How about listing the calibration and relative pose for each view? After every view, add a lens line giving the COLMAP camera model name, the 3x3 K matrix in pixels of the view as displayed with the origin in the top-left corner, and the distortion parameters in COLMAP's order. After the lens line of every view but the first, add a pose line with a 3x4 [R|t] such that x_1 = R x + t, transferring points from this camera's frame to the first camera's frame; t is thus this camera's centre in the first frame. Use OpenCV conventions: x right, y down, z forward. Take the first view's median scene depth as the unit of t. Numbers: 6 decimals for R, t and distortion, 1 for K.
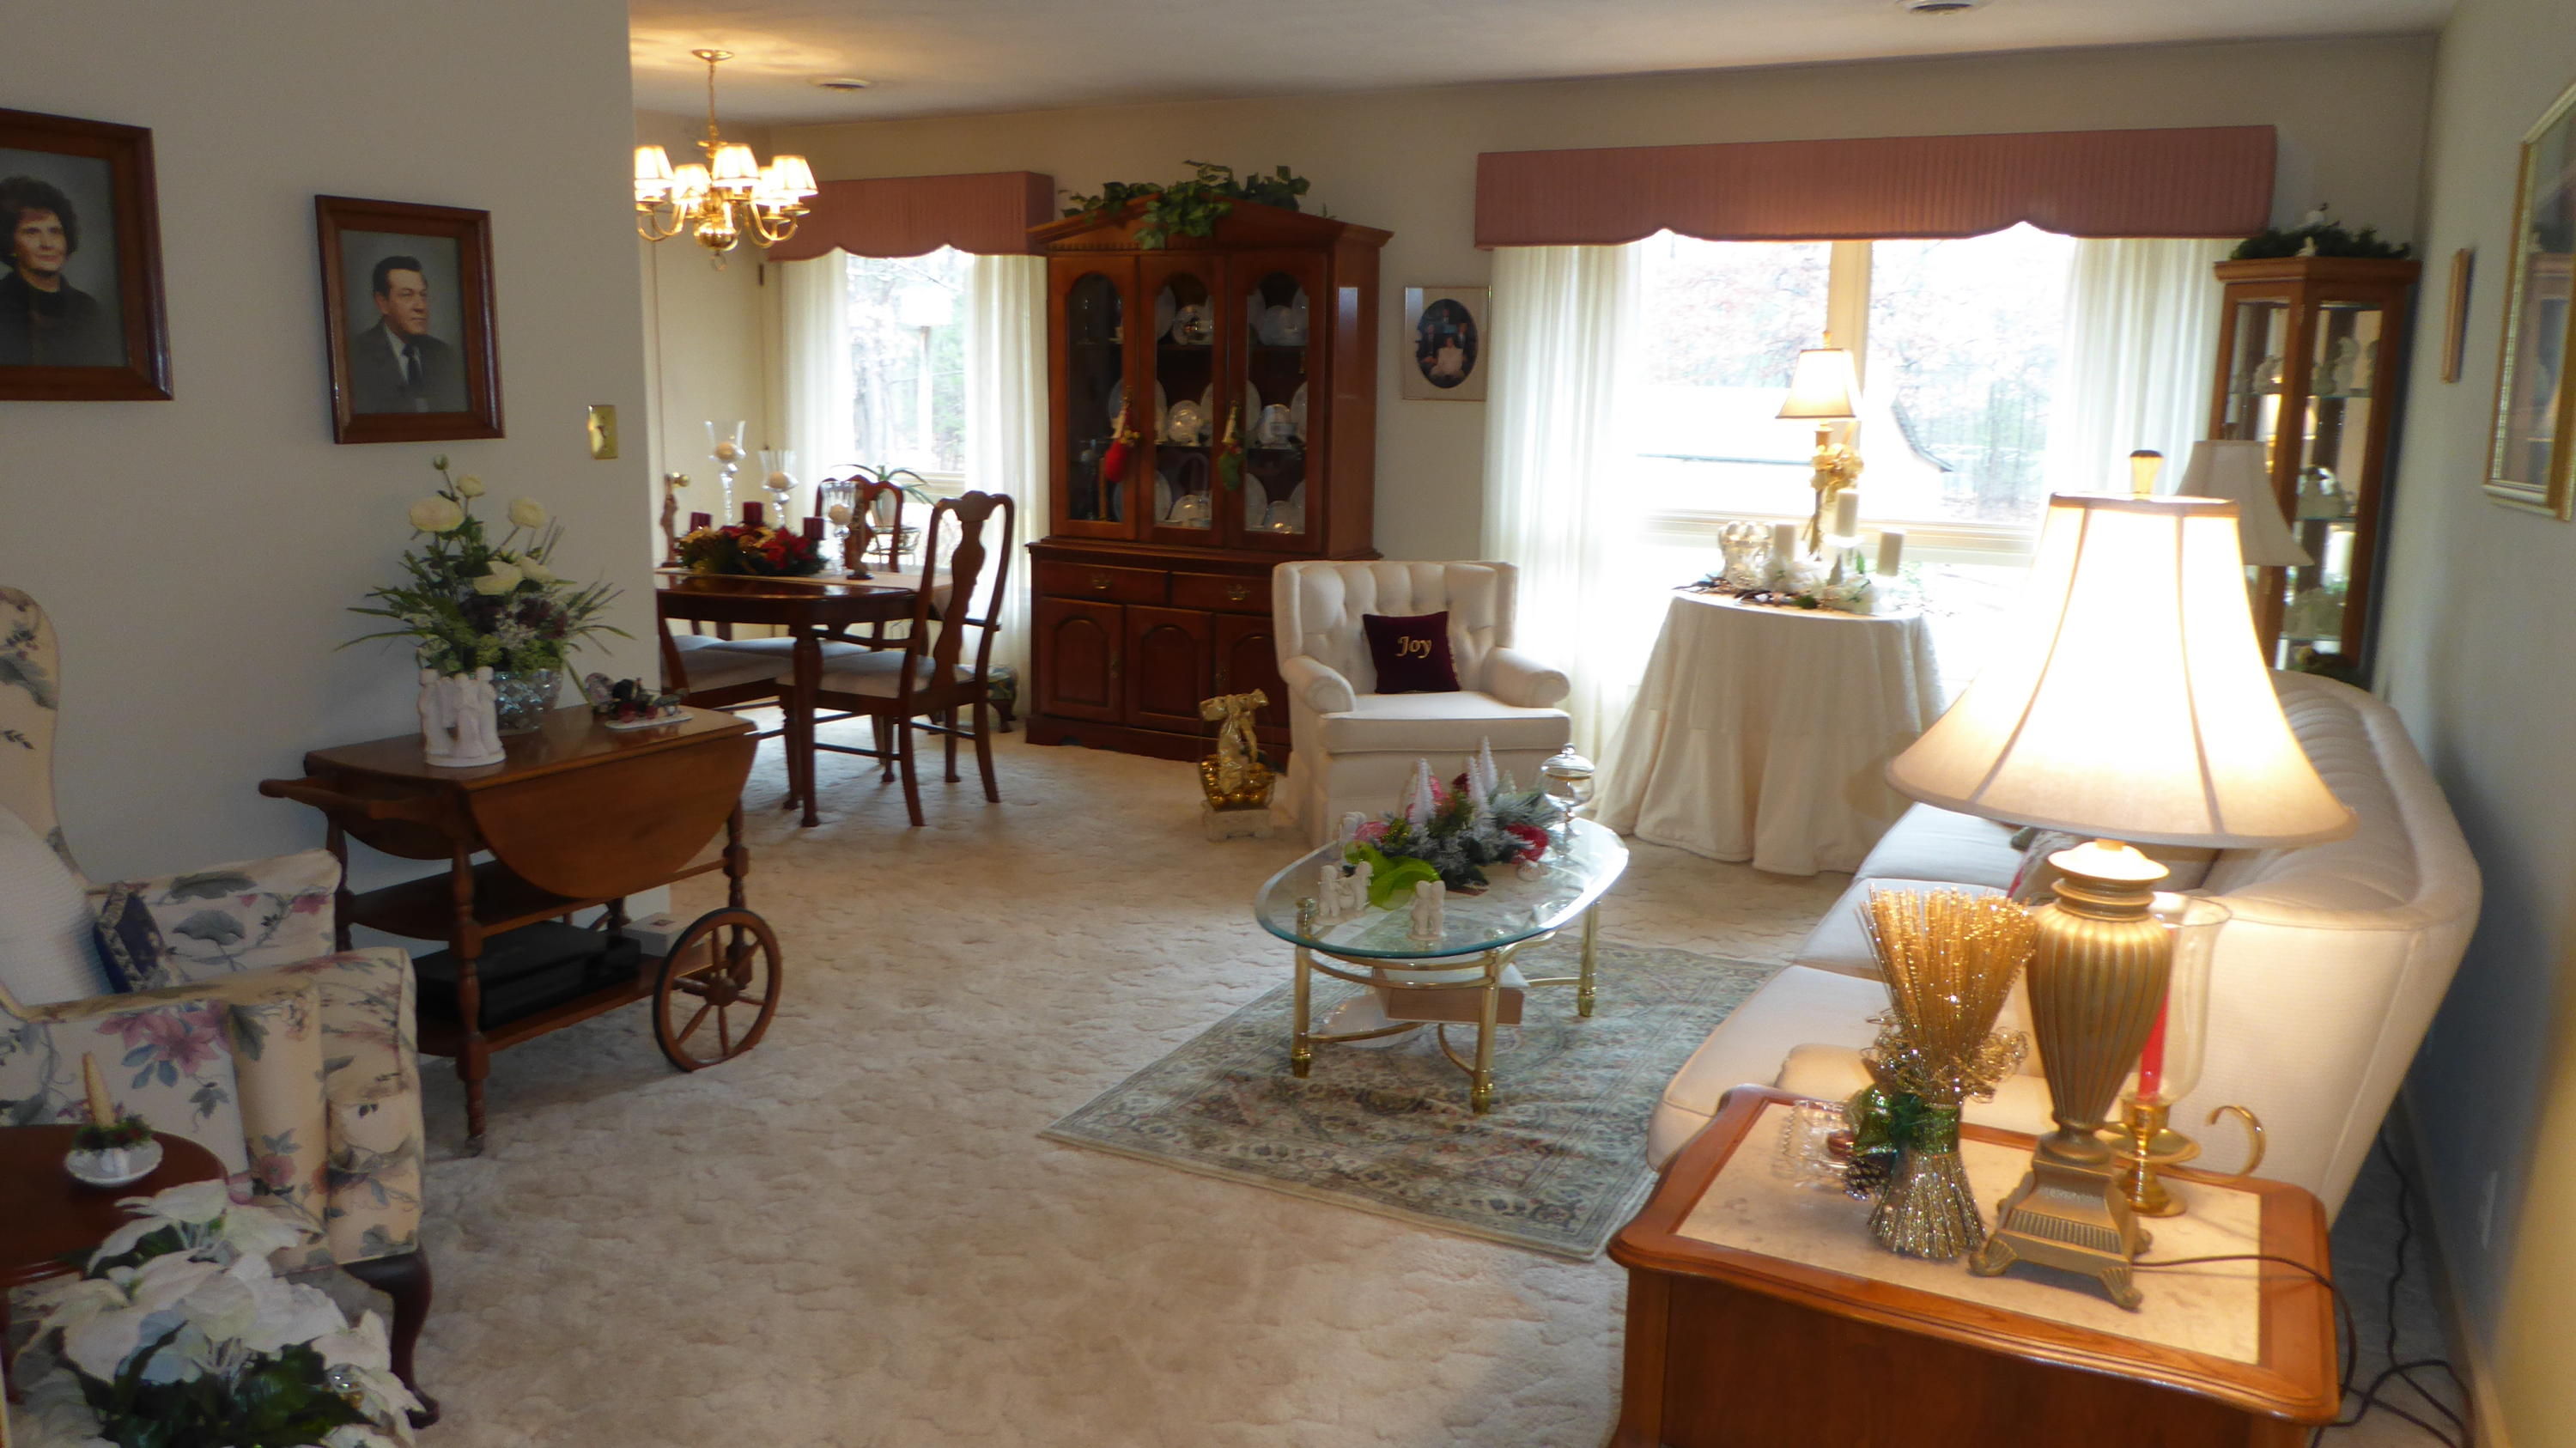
lens RADIAL K [[1883.7, 0, 1288.0], [0, 1883.7, 724.0], [0, 0, 1]] dist [-0.037262, 0.012144]
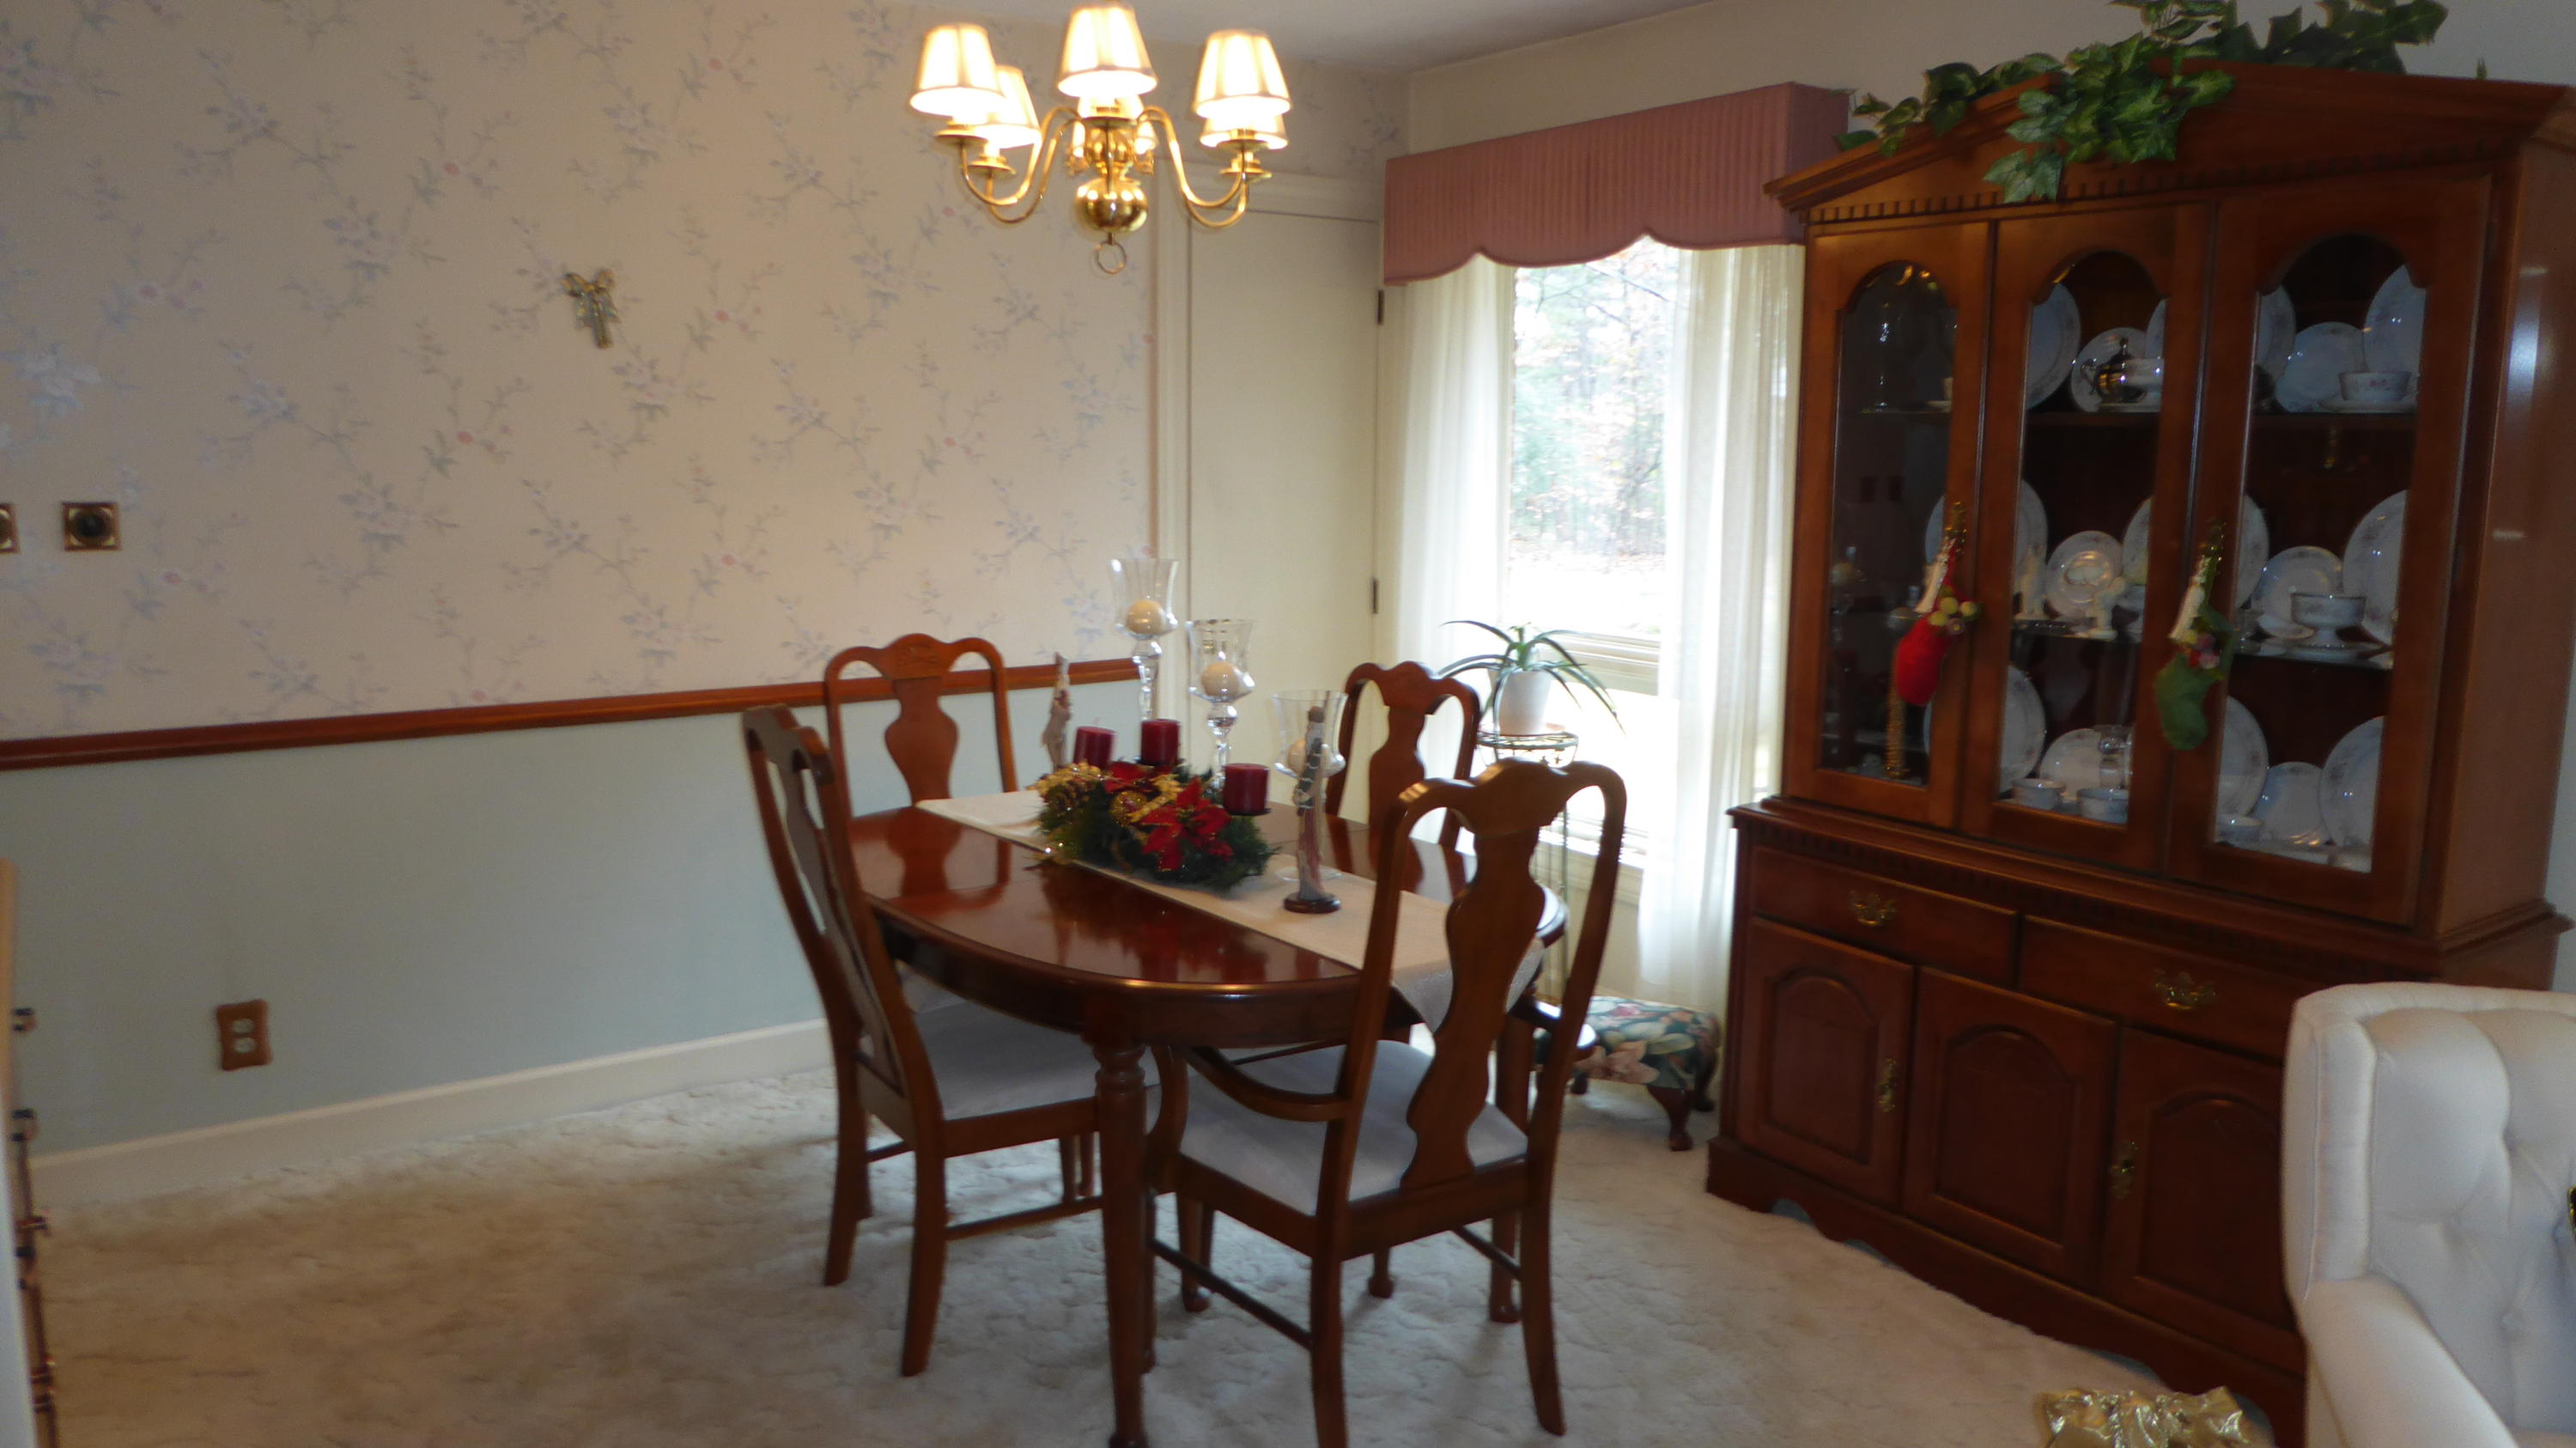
lens RADIAL K [[1883.7, 0, 1288.0], [0, 1883.7, 724.0], [0, 0, 1]] dist [-0.037262, 0.012144]
pose [[0.889019, 0.065013, -0.453231, -0.021745], [-0.083440, 0.996297, -0.020757, -0.118817], [0.450203, 0.056271, 0.891151, 0.603828]]
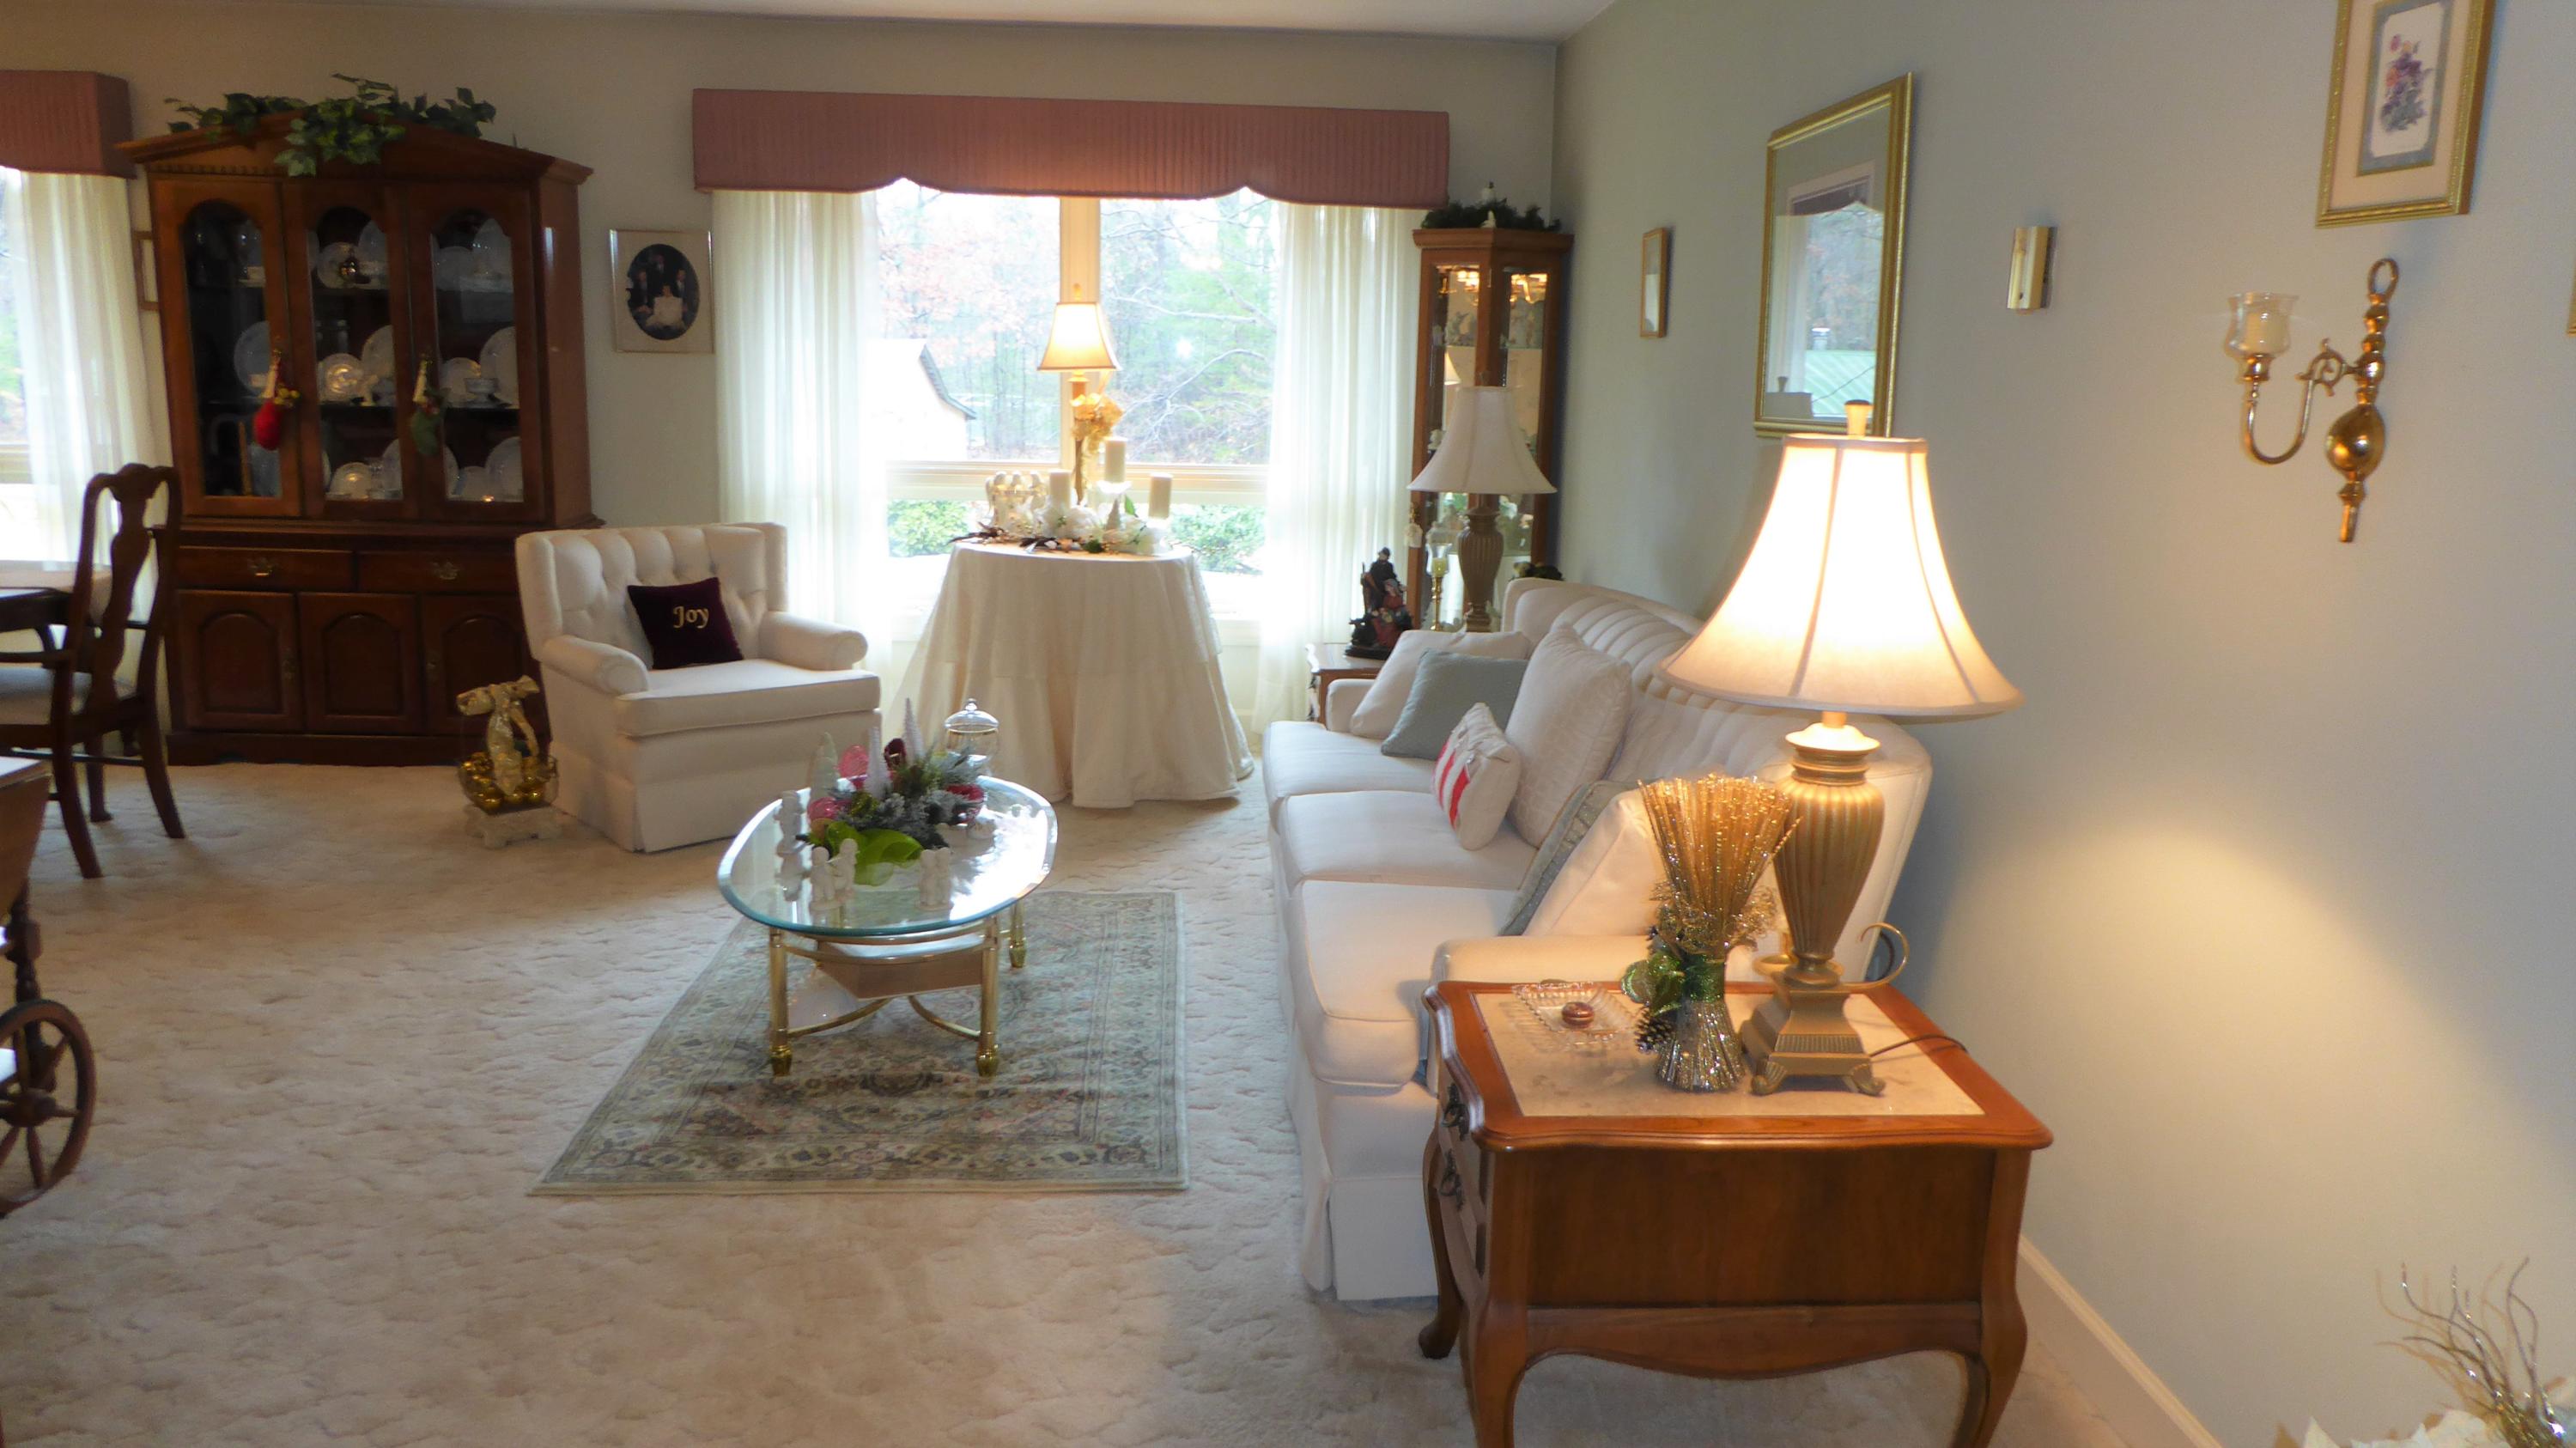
lens RADIAL K [[1886.6, 0, 1311.6], [0, 1886.6, 718.7], [0, 0, 1]] dist [-0.025755, 0.008069]
pose [[0.859014, -0.095010, 0.503059, -0.146770], [0.083680, 0.995471, 0.045117, -0.006880], [-0.505068, 0.003340, 0.863073, 0.035473]]
